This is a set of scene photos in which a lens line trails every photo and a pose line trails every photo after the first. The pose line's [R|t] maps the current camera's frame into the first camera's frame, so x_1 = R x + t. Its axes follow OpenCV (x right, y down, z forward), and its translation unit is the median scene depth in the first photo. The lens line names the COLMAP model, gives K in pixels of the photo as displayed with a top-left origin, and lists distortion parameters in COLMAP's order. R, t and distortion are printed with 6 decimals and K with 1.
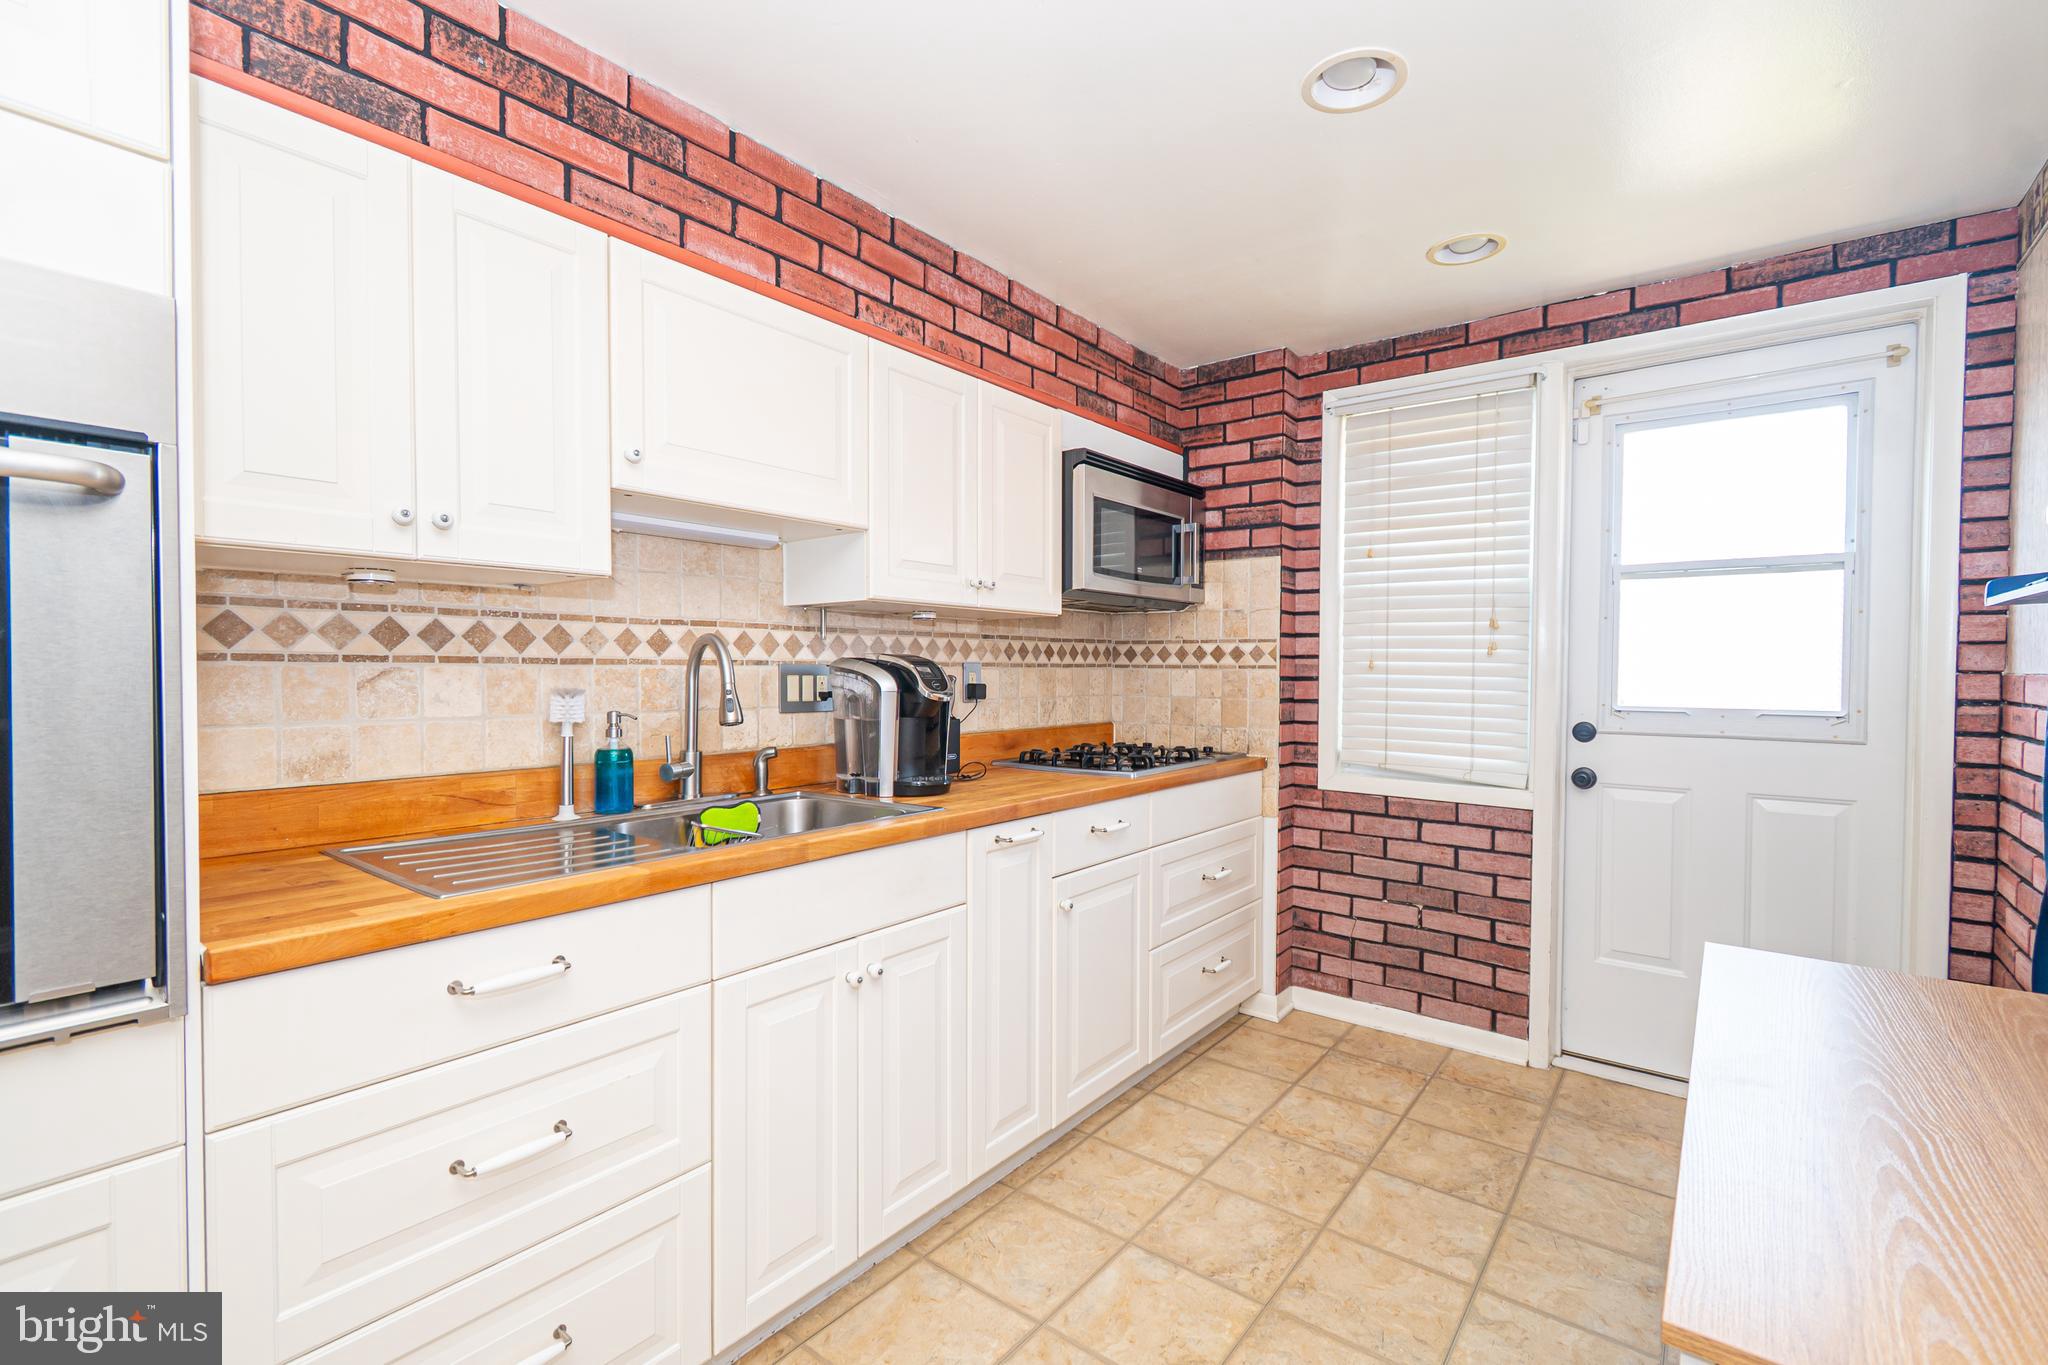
lens RADIAL K [[917.8, 0, 1034.3], [0, 917.8, 687.6], [0, 0, 1]] dist [0.012266, -0.008806]
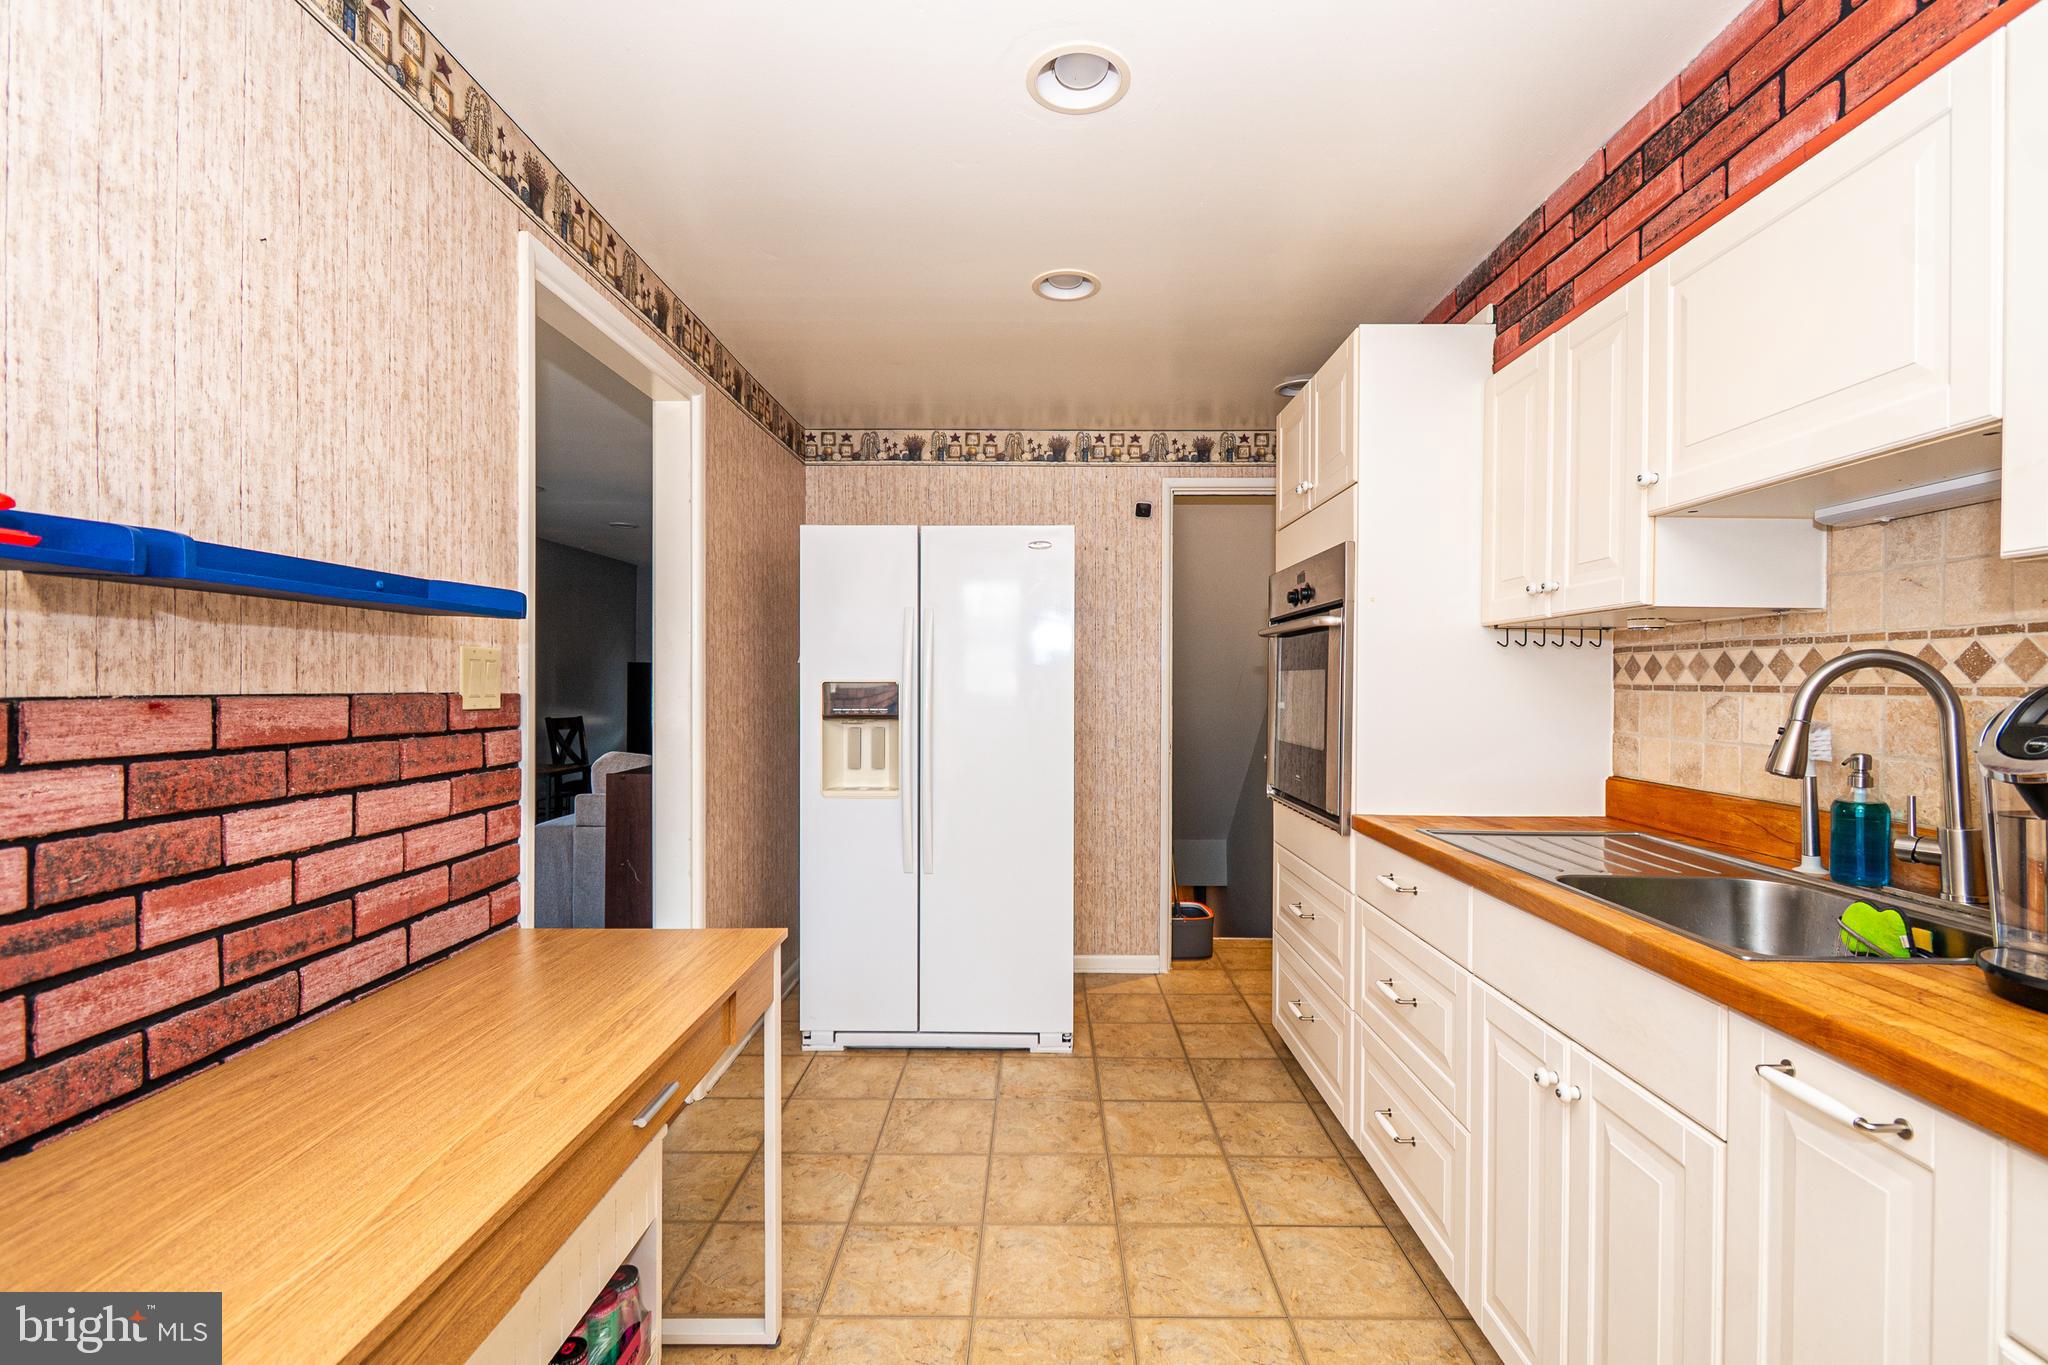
lens RADIAL K [[917.8, 0, 1034.3], [0, 917.8, 687.6], [0, 0, 1]] dist [0.012266, -0.008806]
pose [[-0.801343, -0.003346, -0.598195, 0.546008], [-0.018345, 0.999651, 0.018983, -0.031112], [0.597923, 0.026186, -0.801126, 1.136607]]
